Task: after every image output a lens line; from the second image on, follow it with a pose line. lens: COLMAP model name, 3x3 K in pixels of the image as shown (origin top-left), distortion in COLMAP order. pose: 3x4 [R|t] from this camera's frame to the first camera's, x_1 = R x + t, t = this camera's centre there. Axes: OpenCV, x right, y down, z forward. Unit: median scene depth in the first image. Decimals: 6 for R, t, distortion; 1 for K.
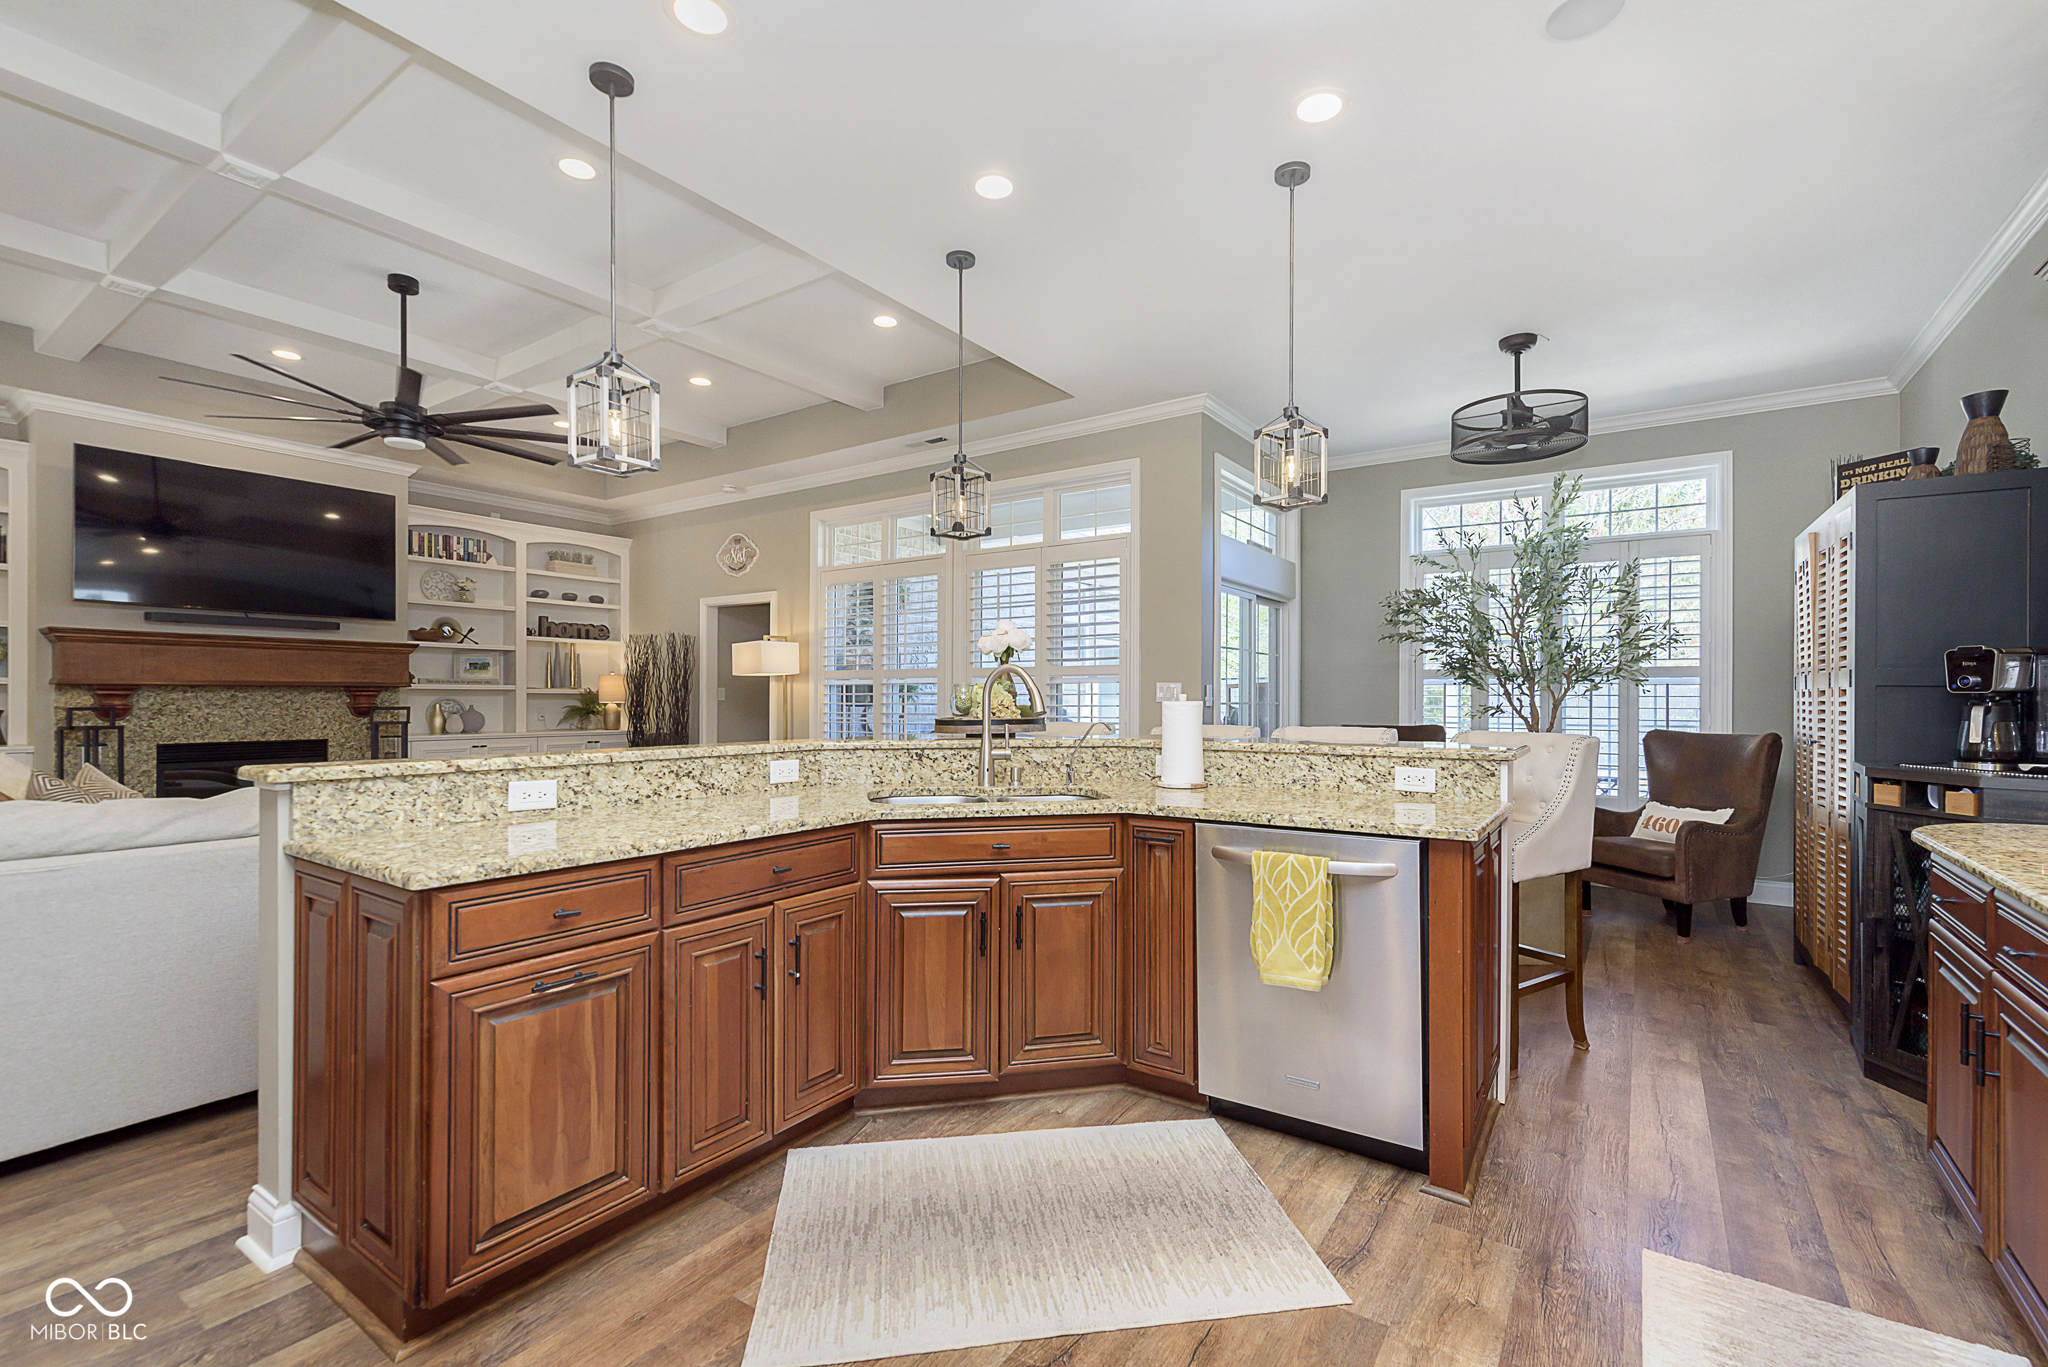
lens RADIAL K [[894.8, 0, 1056.7], [0, 894.8, 701.4], [0, 0, 1]] dist [-0.001166, 0.002180]
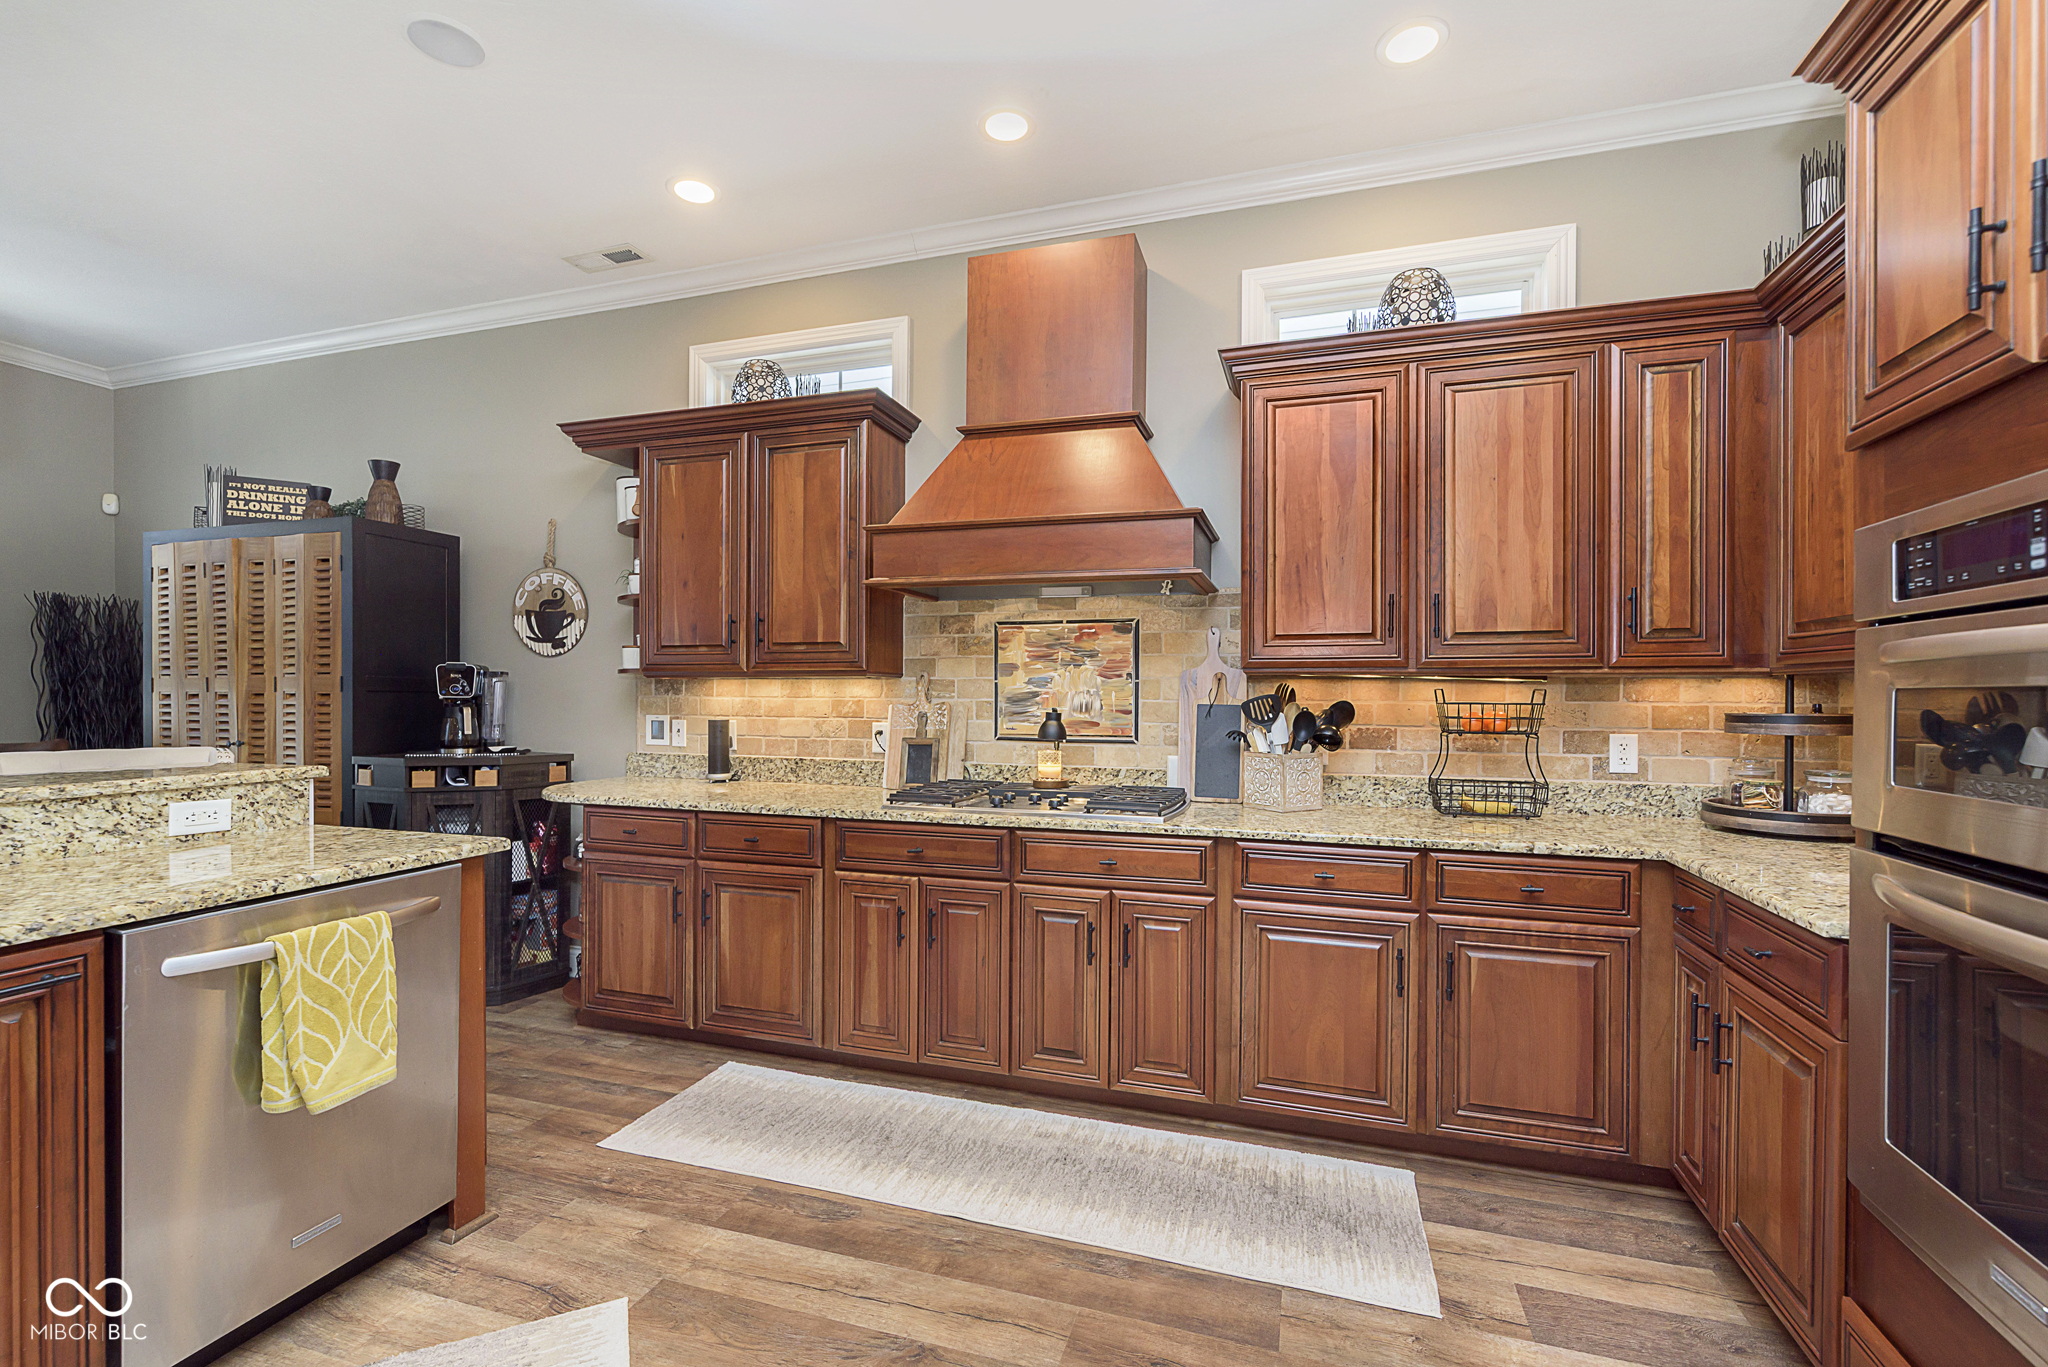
lens RADIAL K [[894.8, 0, 1017.3], [0, 894.8, 704.9], [0, 0, 1]] dist [-0.001166, 0.002180]
pose [[-0.259041, -0.013846, 0.965767, -0.215668], [0.001342, 0.999891, 0.014695, -0.007181], [-0.965865, 0.005103, -0.258994, 0.231312]]
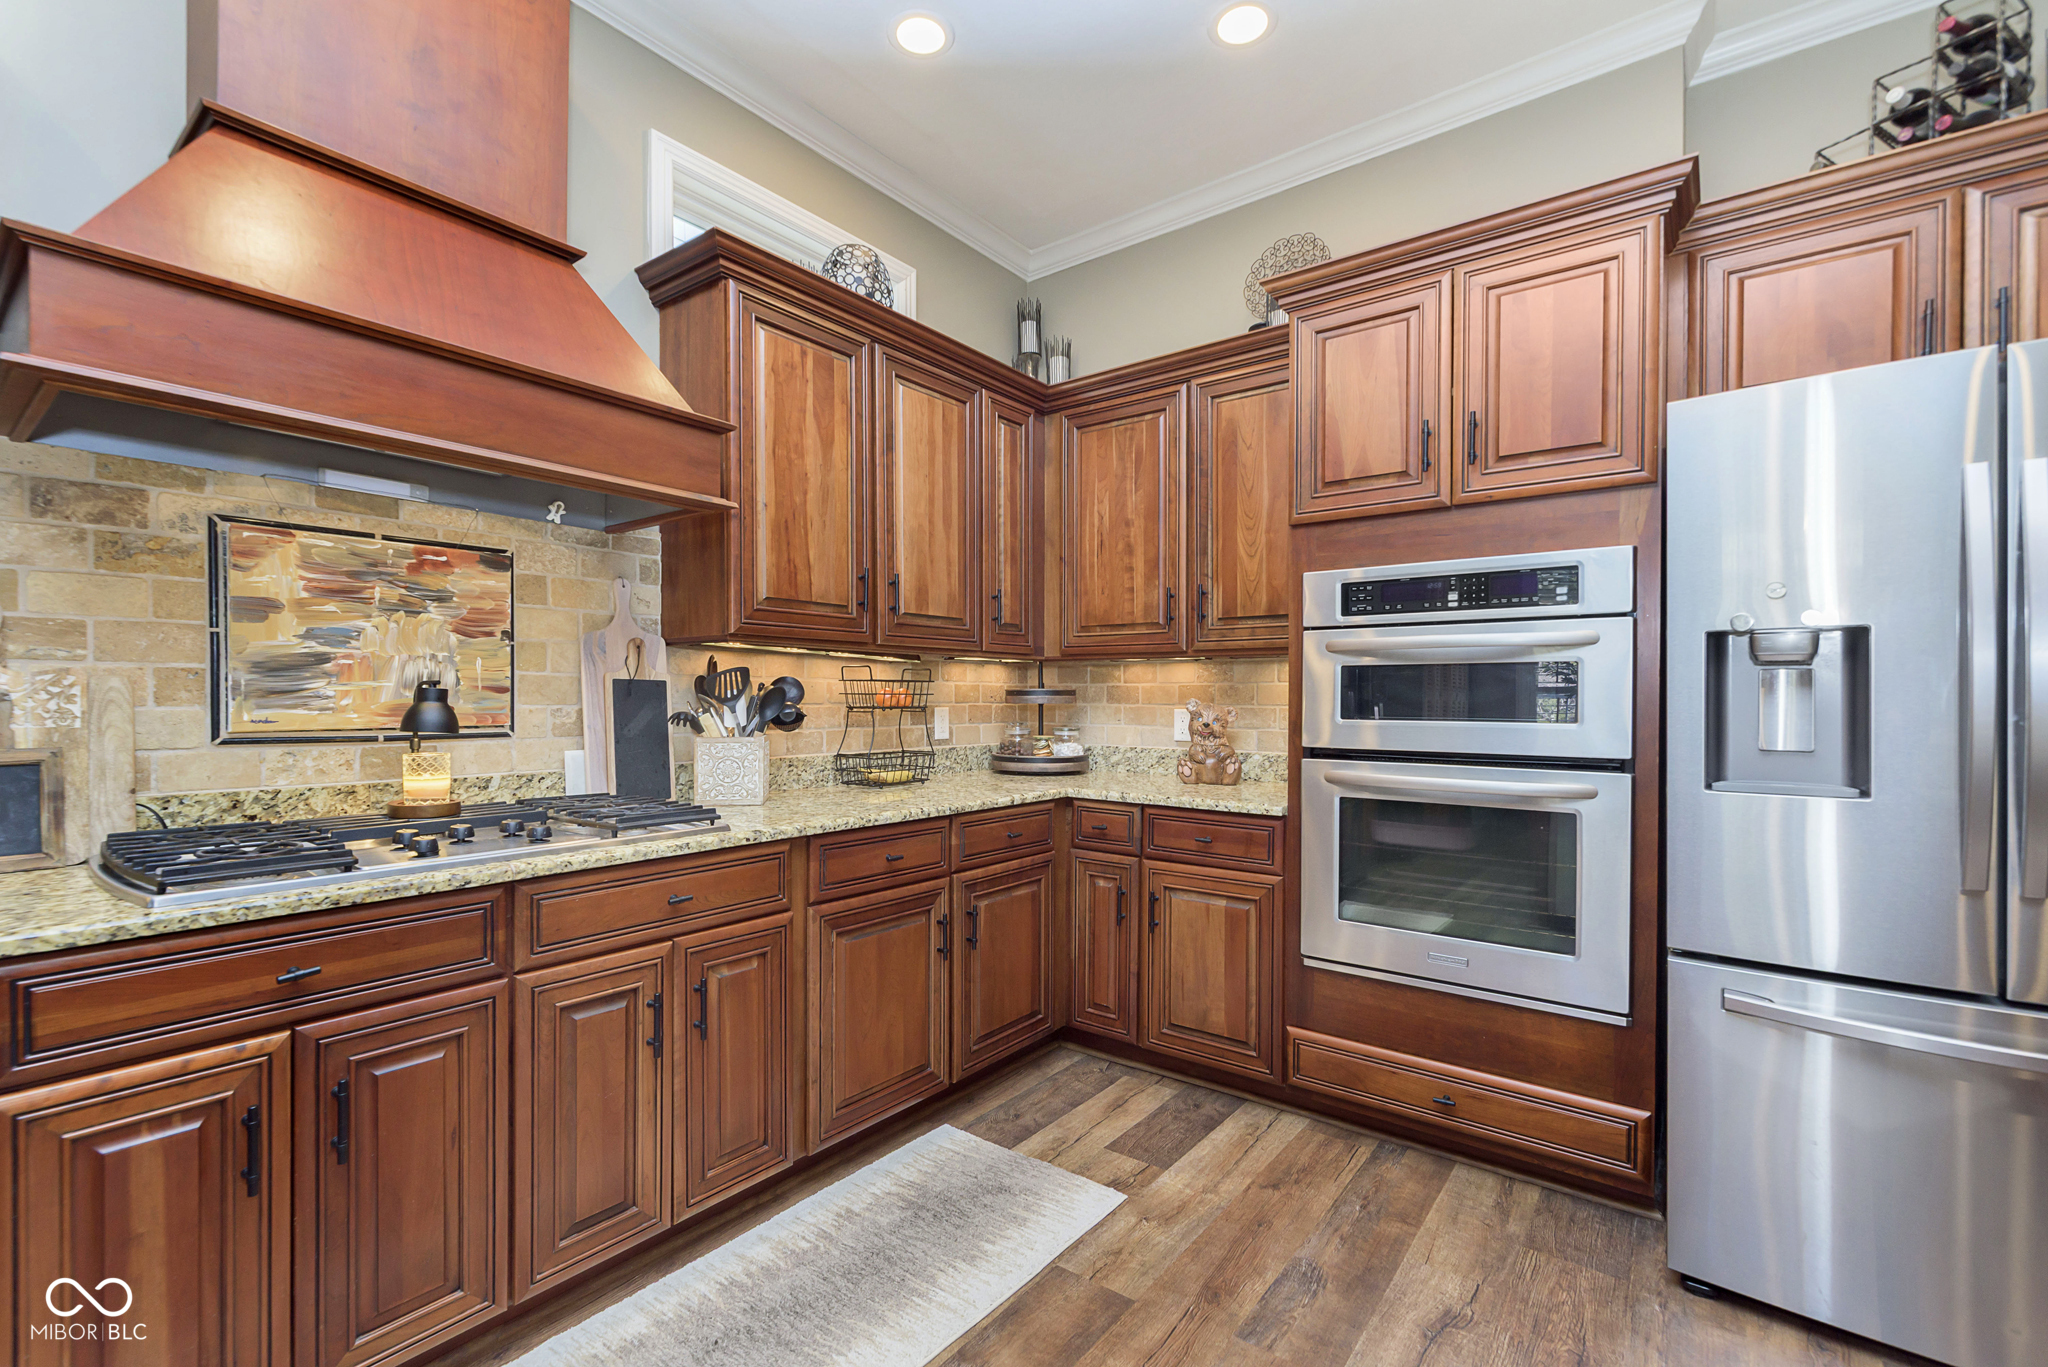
lens RADIAL K [[894.8, 0, 1035.6], [0, 894.8, 706.0], [0, 0, 1]] dist [-0.001166, 0.002180]
pose [[-0.997858, -0.006279, 0.065116, 0.033999], [-0.005270, 0.999864, 0.015659, 0.004039], [-0.065205, 0.015282, -0.997755, 0.360074]]
